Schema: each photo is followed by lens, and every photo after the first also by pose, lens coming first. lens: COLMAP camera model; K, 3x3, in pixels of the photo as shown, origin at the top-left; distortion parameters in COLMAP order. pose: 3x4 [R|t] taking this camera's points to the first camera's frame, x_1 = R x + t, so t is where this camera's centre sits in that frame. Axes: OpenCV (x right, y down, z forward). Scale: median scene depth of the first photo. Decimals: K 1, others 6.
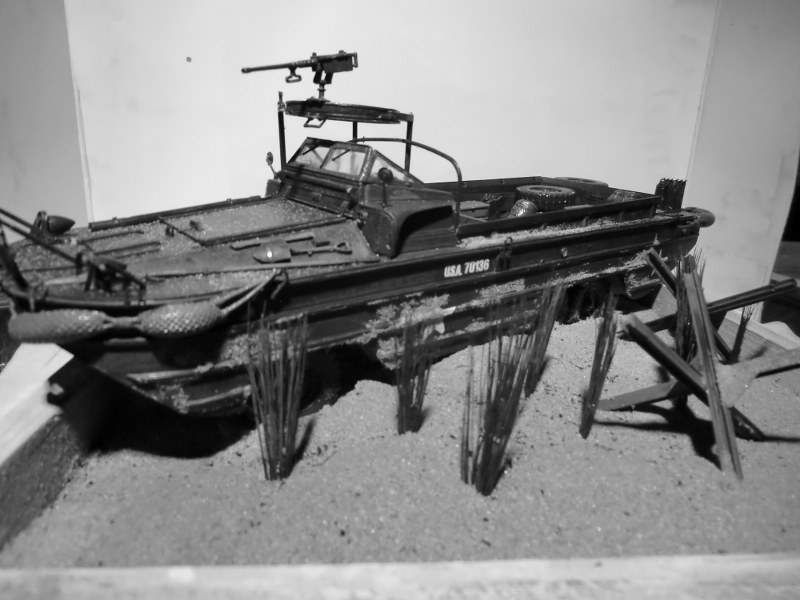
lens RADIAL K [[586.9, 0, 400.0], [0, 586.9, 300.0], [0, 0, 1]] dist [-0.115158, 0.140192]
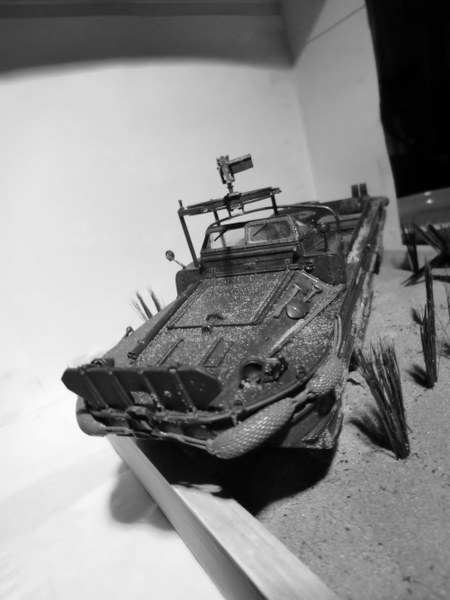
lens RADIAL K [[440.1, 0, 225.0], [0, 440.1, 300.0], [0, 0, 1]] dist [-0.115158, 0.140192]
pose [[0.851742, -0.381775, 0.358864, -0.623795], [0.399969, 0.916177, 0.025364, -0.169335], [-0.338466, 0.121931, 0.933045, 0.128341]]
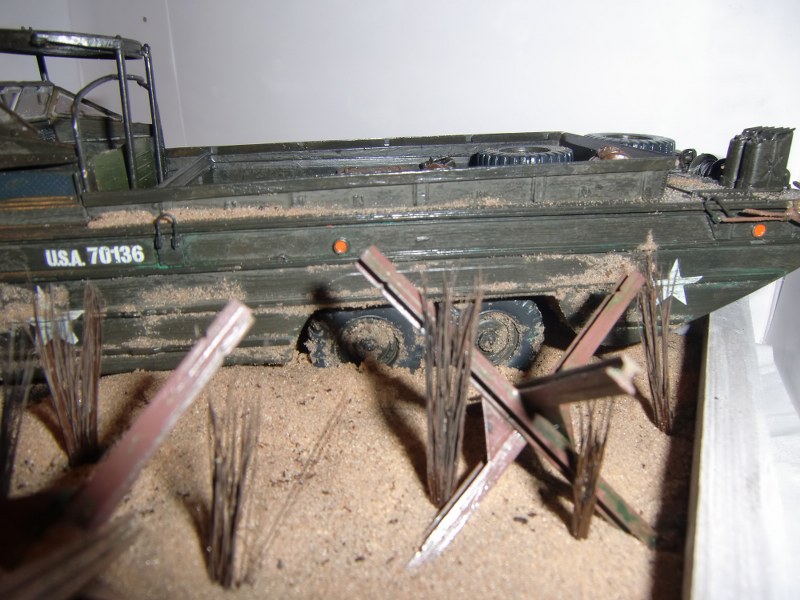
lens RADIAL K [[586.9, 0, 400.0], [0, 586.9, 300.0], [0, 0, 1]] dist [-0.115158, 0.140192]
pose [[0.840008, 0.126731, -0.527566, 0.840437], [-0.106839, 0.991937, 0.068169, -0.094918], [0.531951, -0.000897, 0.846775, 0.674422]]
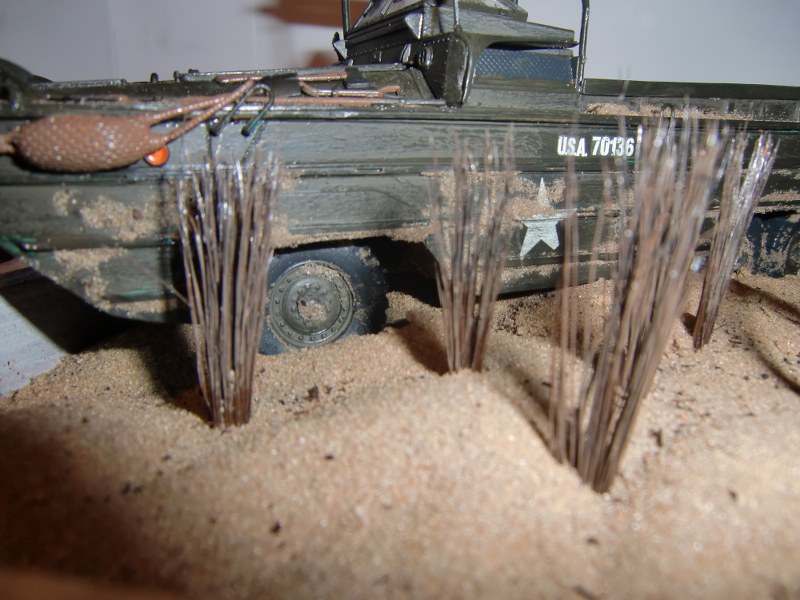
lens RADIAL K [[586.9, 0, 400.0], [0, 586.9, 300.0], [0, 0, 1]] dist [-0.115158, 0.140192]
pose [[0.966226, 0.030490, -0.255885, 0.080186], [-0.040731, 0.998563, -0.034815, 0.154316], [0.254456, 0.044061, 0.966080, 0.377681]]
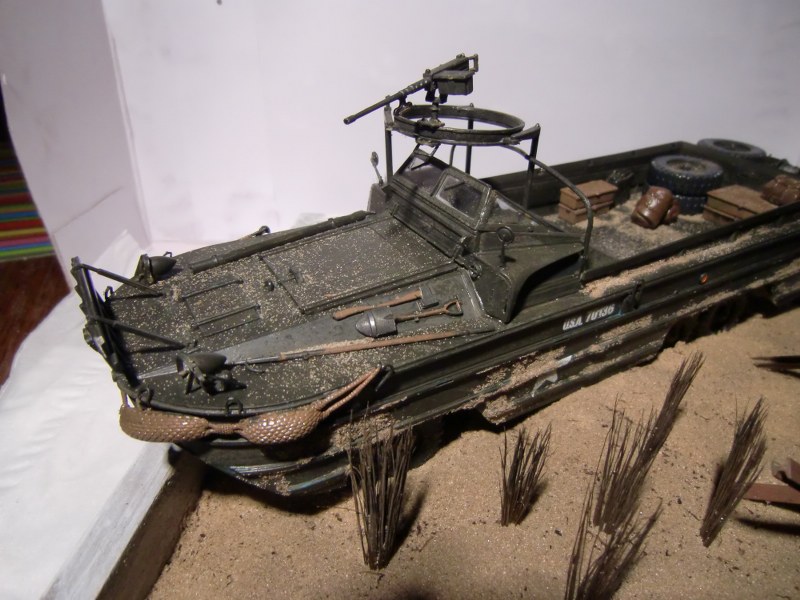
lens RADIAL K [[586.9, 0, 400.0], [0, 586.9, 300.0], [0, 0, 1]] dist [-0.115158, 0.140192]
pose [[0.984886, 0.064335, -0.160813, -0.031687], [-0.028935, 0.976524, 0.213456, -0.282869], [0.170771, -0.205577, 0.963626, 0.108256]]
